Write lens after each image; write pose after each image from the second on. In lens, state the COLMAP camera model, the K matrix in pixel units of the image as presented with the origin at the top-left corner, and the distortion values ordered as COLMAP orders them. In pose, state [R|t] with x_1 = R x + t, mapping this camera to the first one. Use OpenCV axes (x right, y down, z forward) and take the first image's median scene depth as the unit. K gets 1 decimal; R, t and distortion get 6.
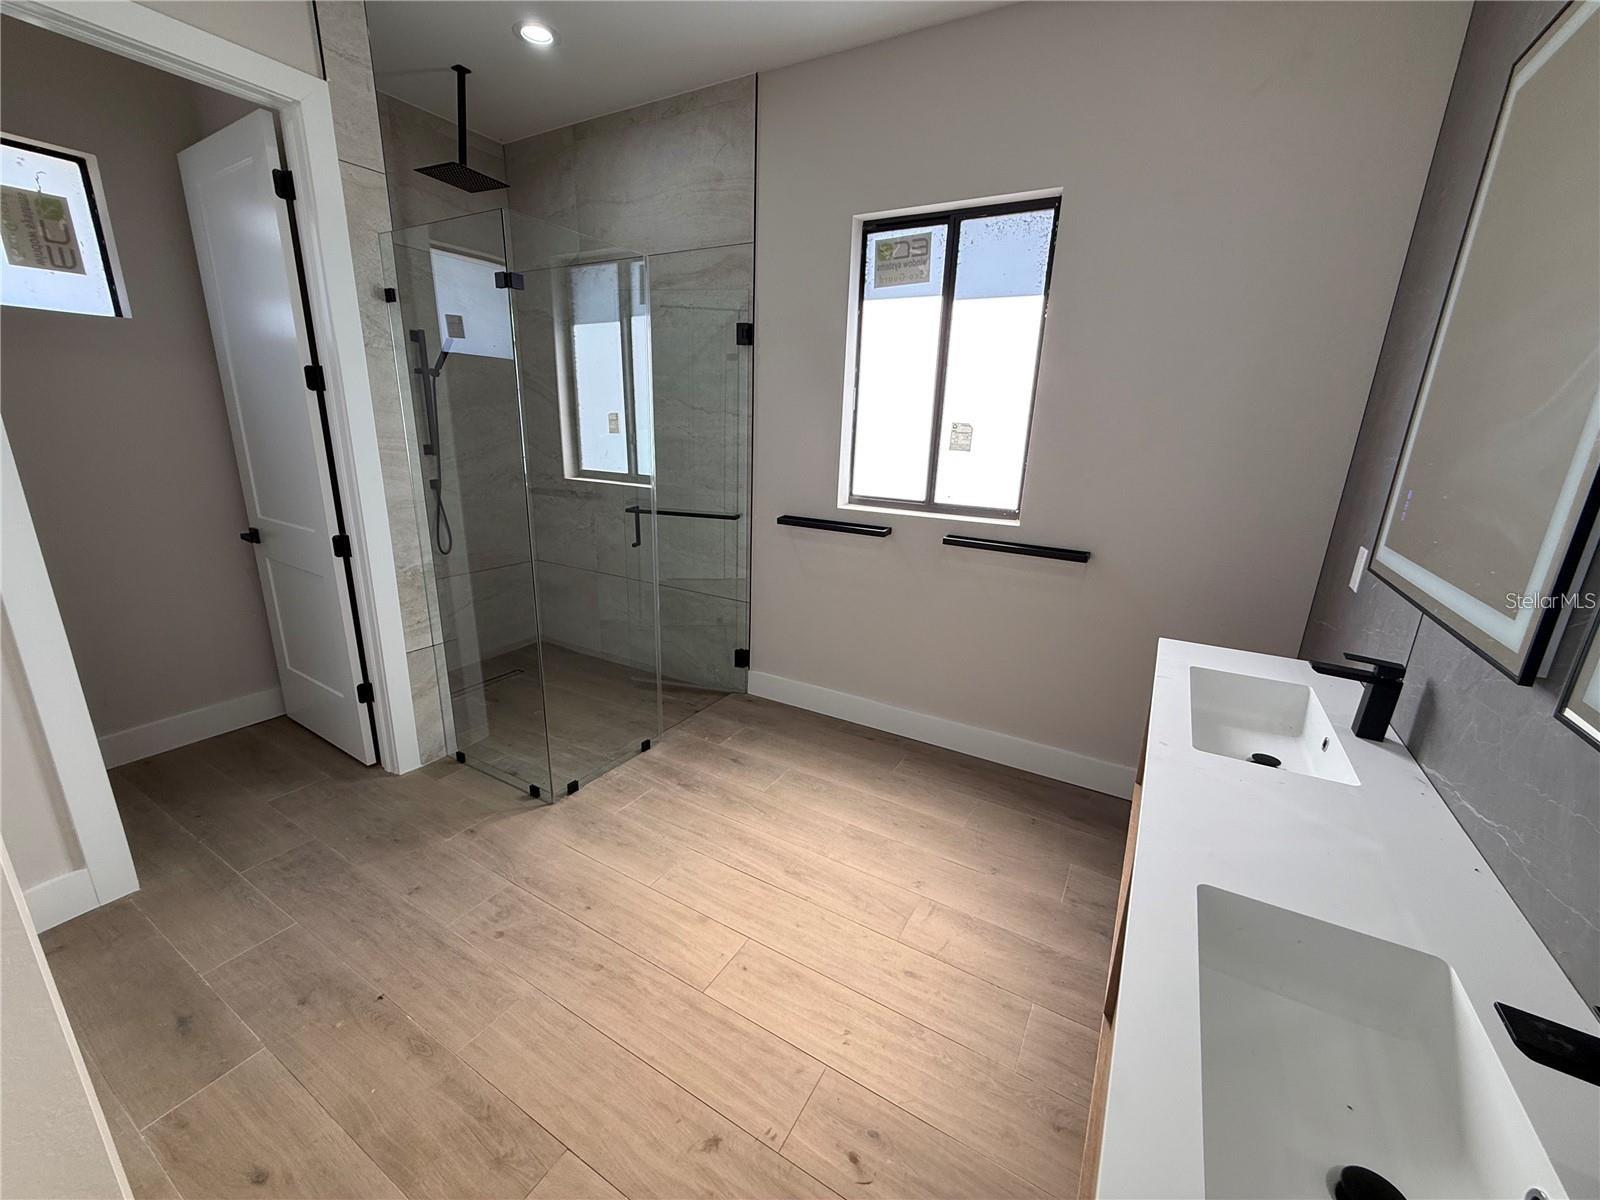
lens RADIAL K [[641.7, 0, 789.4], [0, 641.7, 600.1], [0, 0, 1]] dist [-0.001343, 0.000985]
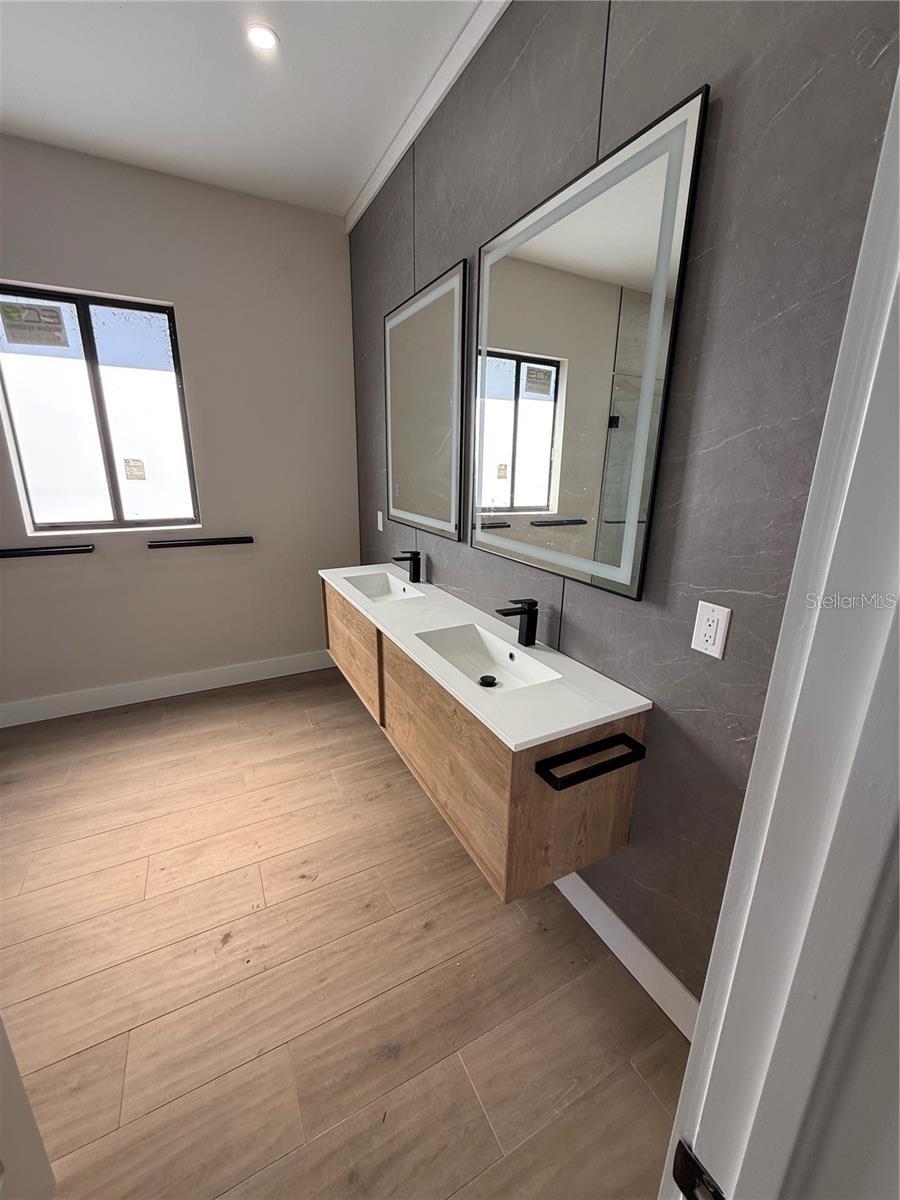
lens RADIAL K [[481.3, 0, 454.1], [0, 481.3, 593.6], [0, 0, 1]] dist [-0.001343, 0.000985]
pose [[0.523579, -0.249991, 0.814475, -0.395447], [0.234904, 0.961286, 0.144046, 0.013389], [-0.818954, 0.115904, 0.562033, -0.129798]]
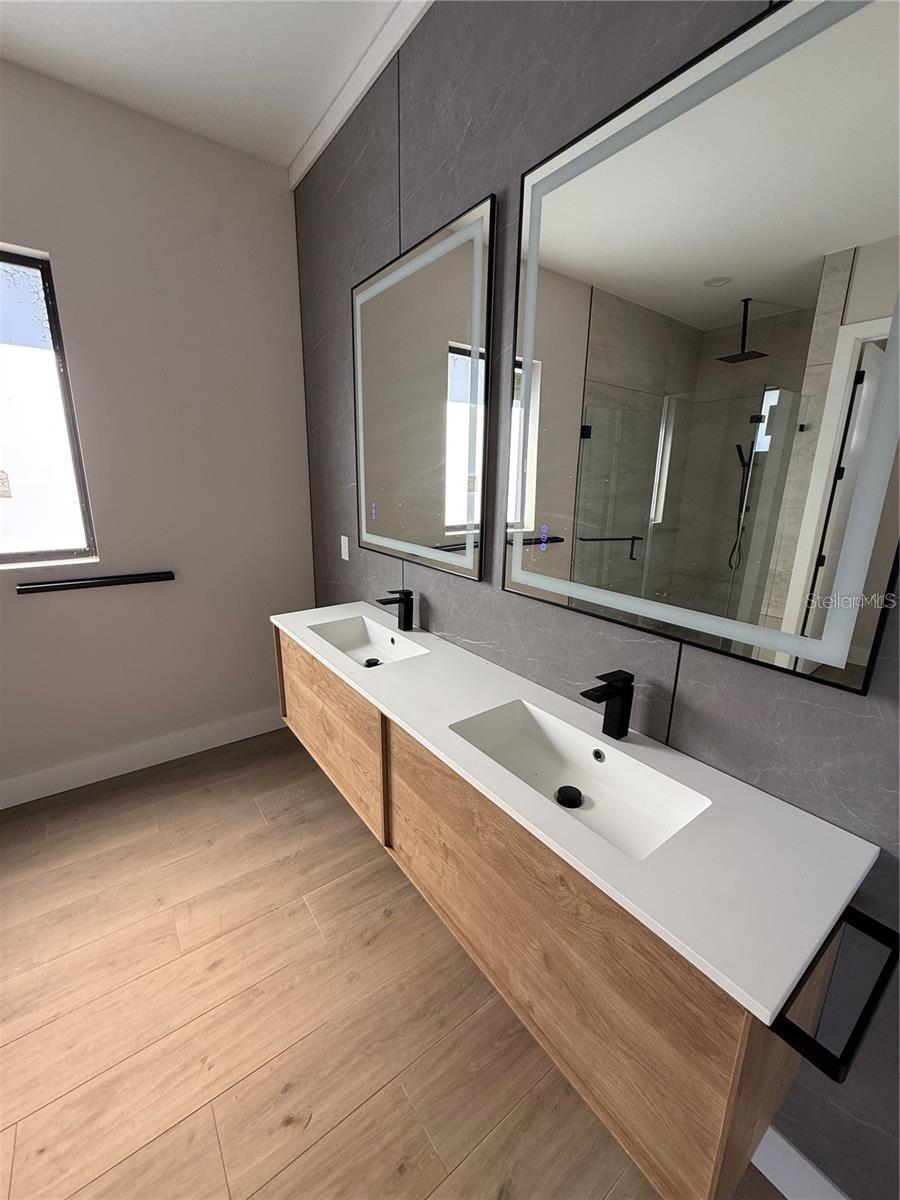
lens RADIAL K [[481.3, 0, 453.0], [0, 481.3, 594.0], [0, 0, 1]] dist [-0.001343, 0.000985]
pose [[0.386302, -0.247325, 0.888595, -0.216512], [0.247133, 0.955910, 0.158624, -0.059452], [-0.888648, 0.158324, 0.430392, 0.154887]]
